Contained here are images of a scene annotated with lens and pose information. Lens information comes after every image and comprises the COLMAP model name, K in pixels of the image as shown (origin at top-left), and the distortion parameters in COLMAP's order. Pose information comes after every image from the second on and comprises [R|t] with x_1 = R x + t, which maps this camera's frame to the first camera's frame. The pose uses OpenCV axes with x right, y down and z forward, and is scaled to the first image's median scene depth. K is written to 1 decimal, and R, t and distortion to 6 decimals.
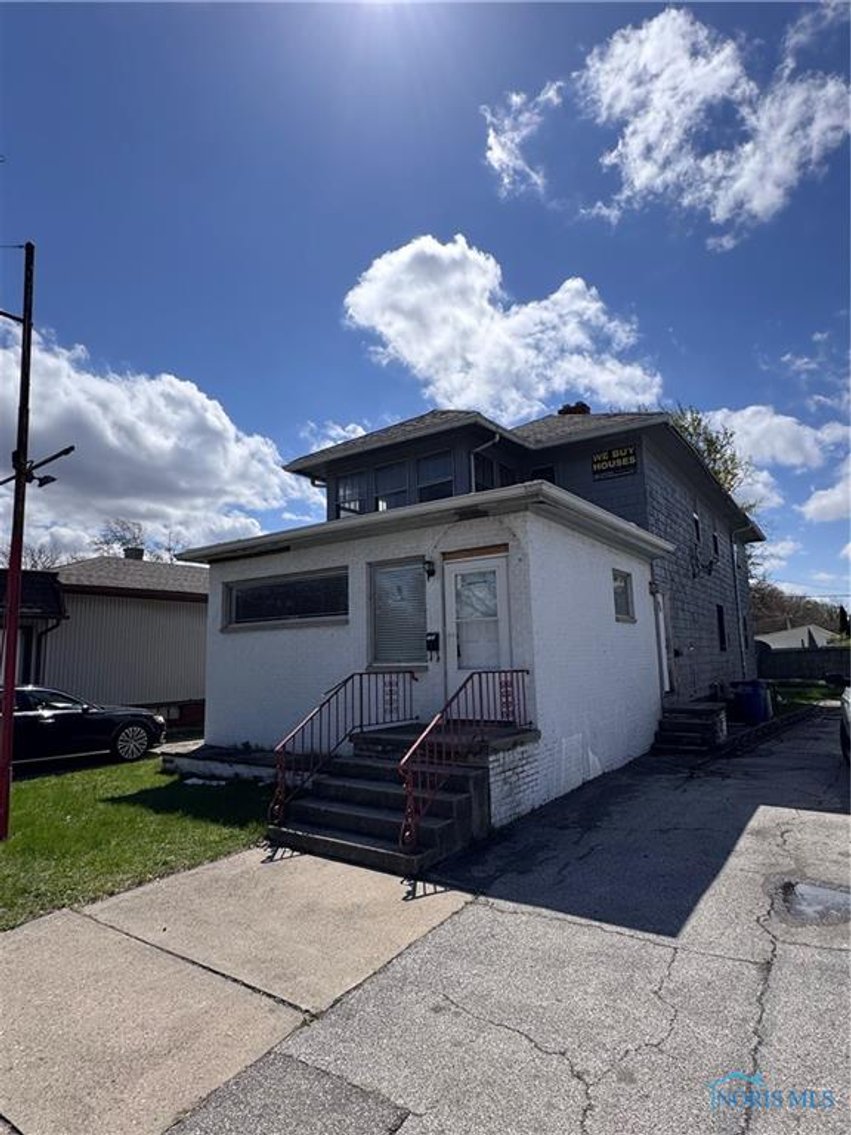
lens RADIAL K [[618.2, 0, 425.5], [0, 618.2, 571.9], [0, 0, 1]] dist [0.002667, 0.000301]
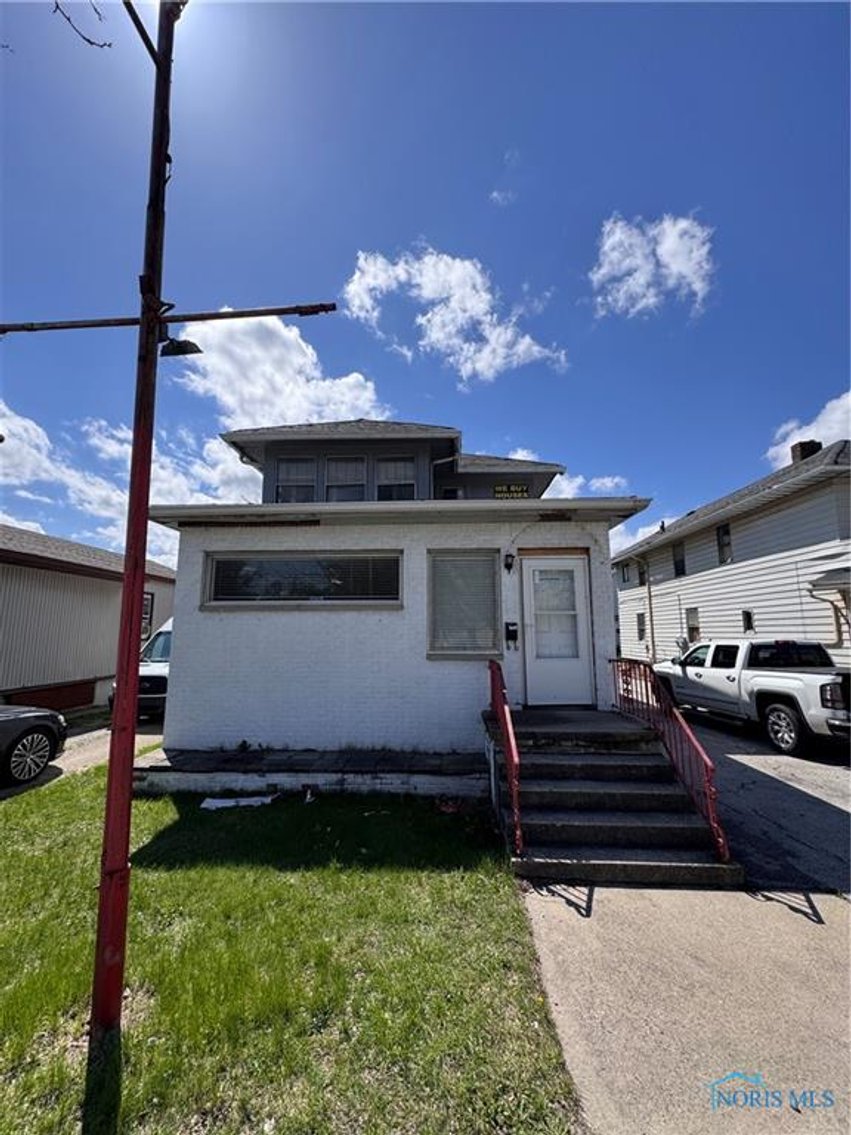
lens RADIAL K [[452.1, 0, 424.5], [0, 452.1, 569.7], [0, 0, 1]] dist [0.002338, -0.001732]
pose [[0.841643, 0.095159, 0.531584, -0.526977], [-0.091444, 0.995251, -0.033380, 0.047249], [-0.532236, -0.020516, 0.846348, 0.425605]]
